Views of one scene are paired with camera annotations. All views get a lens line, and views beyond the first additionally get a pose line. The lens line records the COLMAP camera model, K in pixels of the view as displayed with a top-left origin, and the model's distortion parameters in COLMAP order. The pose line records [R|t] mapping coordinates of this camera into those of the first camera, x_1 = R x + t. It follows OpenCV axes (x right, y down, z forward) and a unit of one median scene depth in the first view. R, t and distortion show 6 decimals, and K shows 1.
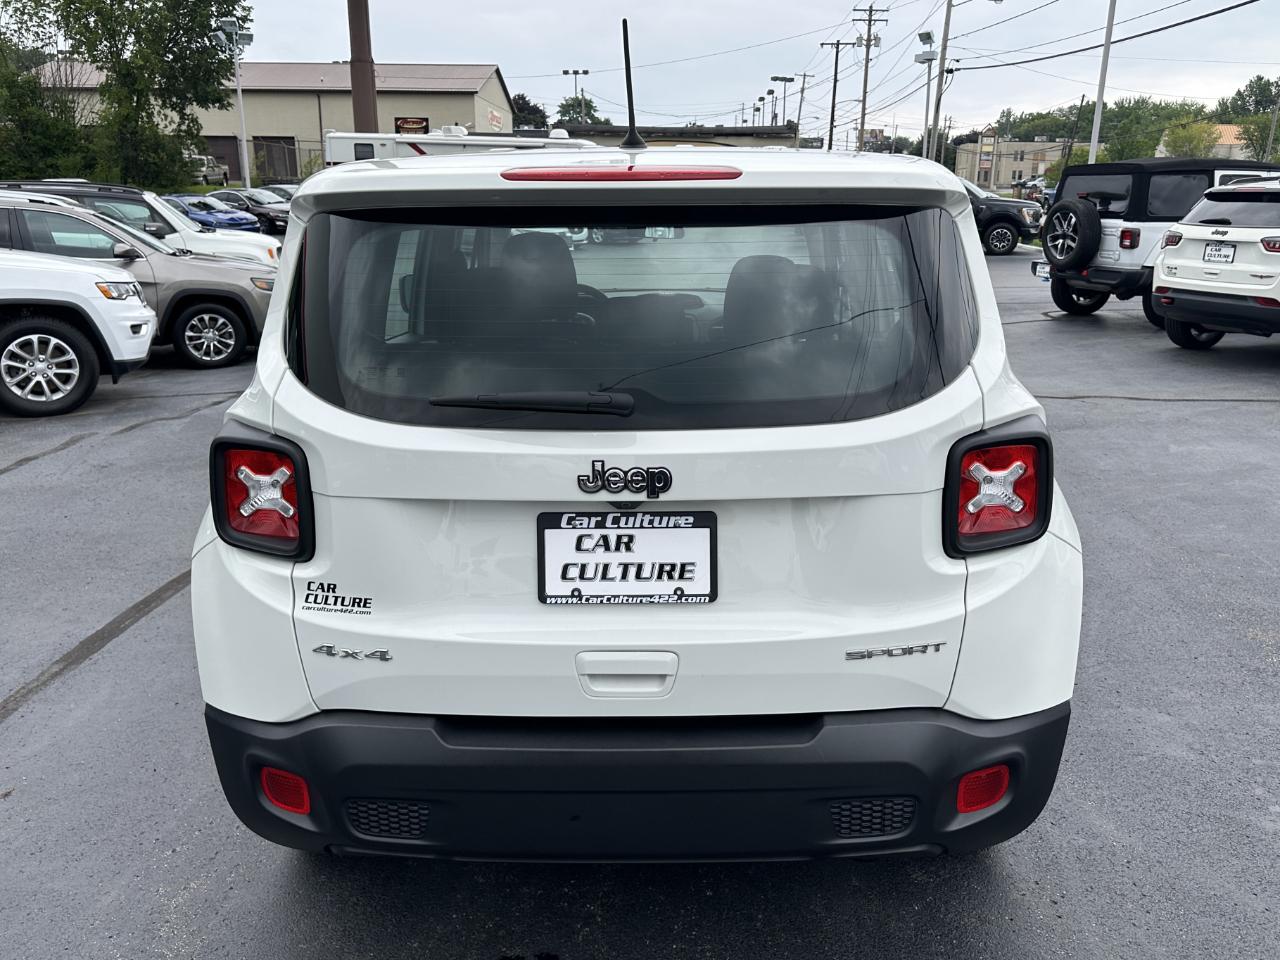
lens RADIAL K [[1040.0, 0, 662.7], [0, 1040.0, 483.6], [0, 0, 1]] dist [0.053309, -0.070878]
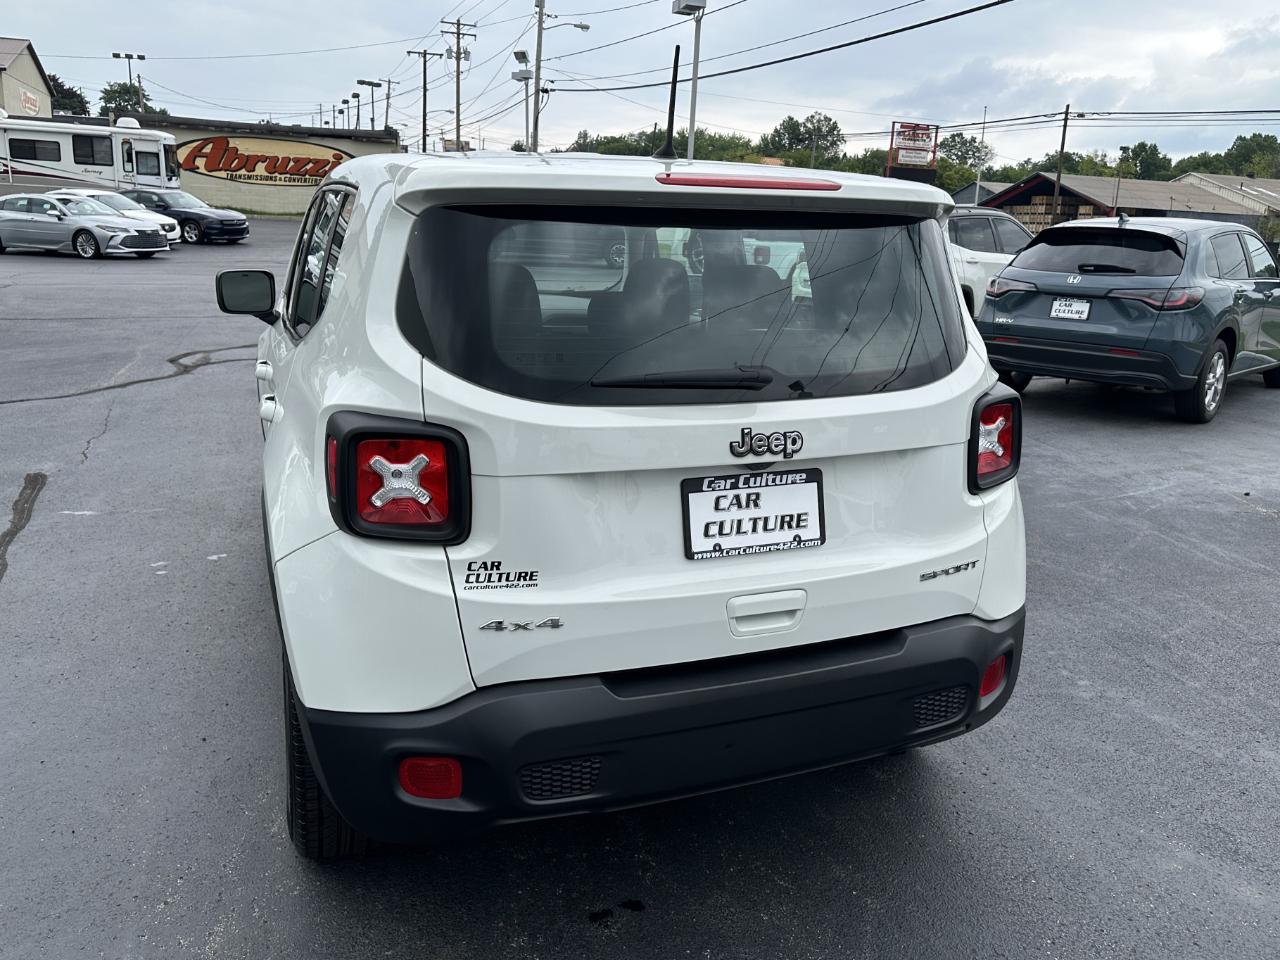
lens RADIAL K [[1038.6, 0, 697.6], [0, 1038.6, 476.5], [0, 0, 1]] dist [0.047985, -0.060159]
pose [[0.915436, -0.065420, 0.397111, -0.354131], [0.071904, 0.997410, -0.001444, 0.018089], [-0.395988, 0.029876, 0.917769, -0.020996]]
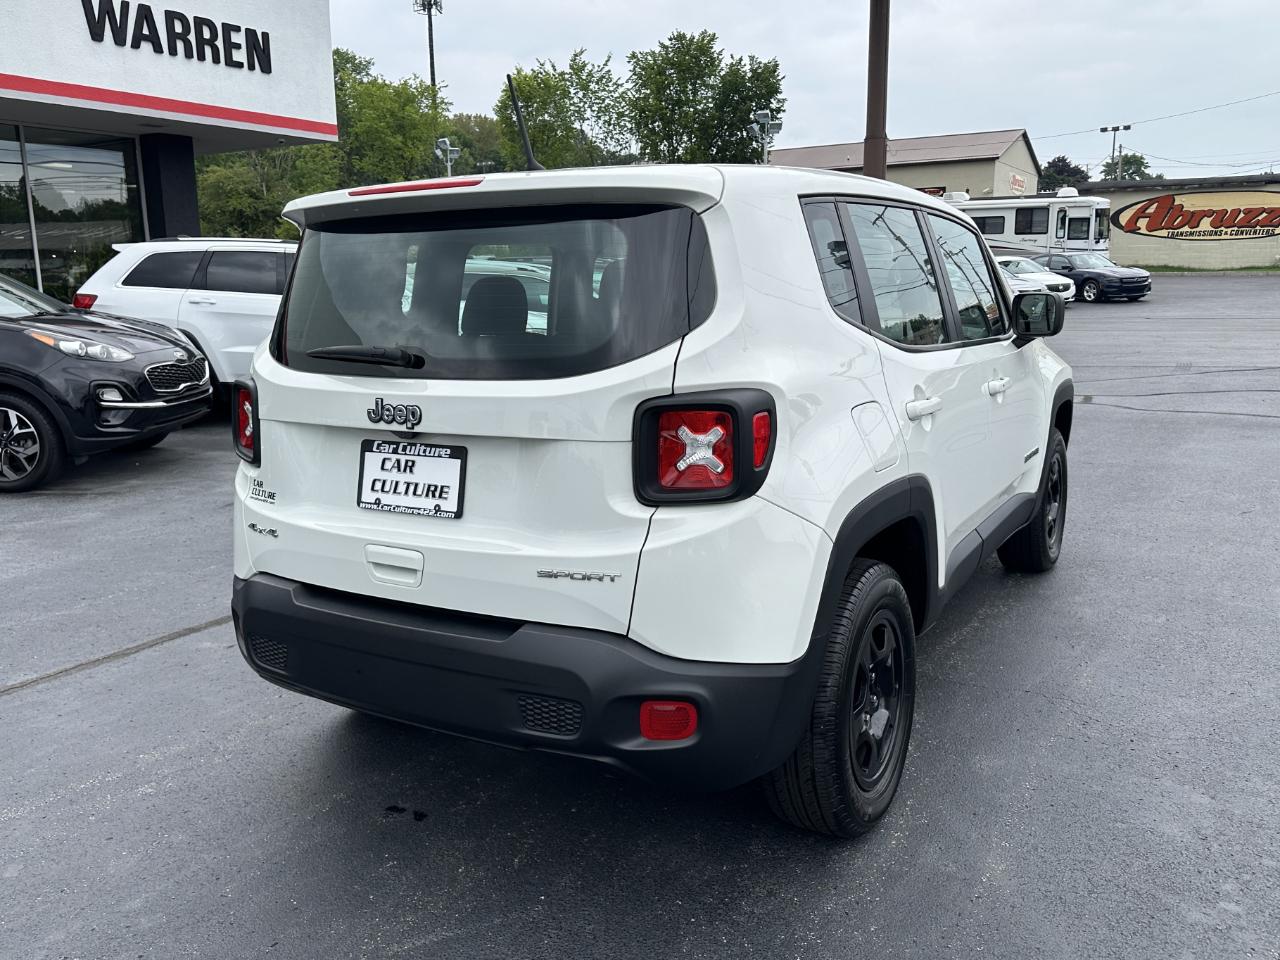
lens RADIAL K [[1028.6, 0, 608.0], [0, 1028.6, 485.8], [0, 0, 1]] dist [0.054298, -0.069755]
pose [[0.857150, 0.084019, -0.508168, 0.540085], [-0.114469, 0.993006, -0.028898, 0.058170], [0.502186, 0.082939, 0.860773, 0.009436]]
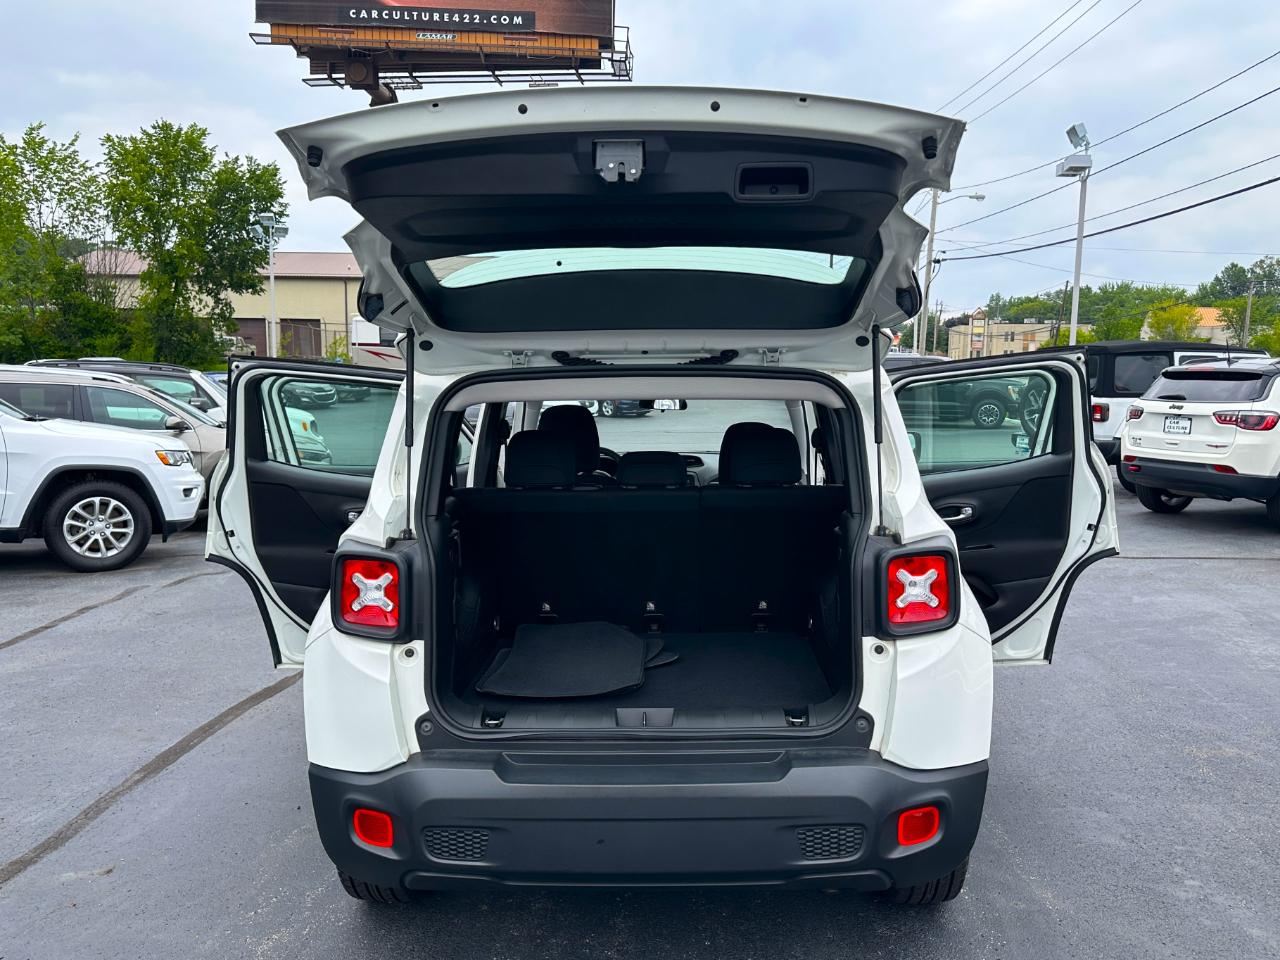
lens RADIAL K [[1032.5, 0, 665.5], [0, 1032.5, 485.3], [0, 0, 1]] dist [0.103225, -0.147400]
pose [[0.999994, 0.000799, -0.003337, 0.000133], [-0.001324, 0.987040, -0.160469, 0.059147], [0.003166, 0.160473, 0.987035, -0.228655]]
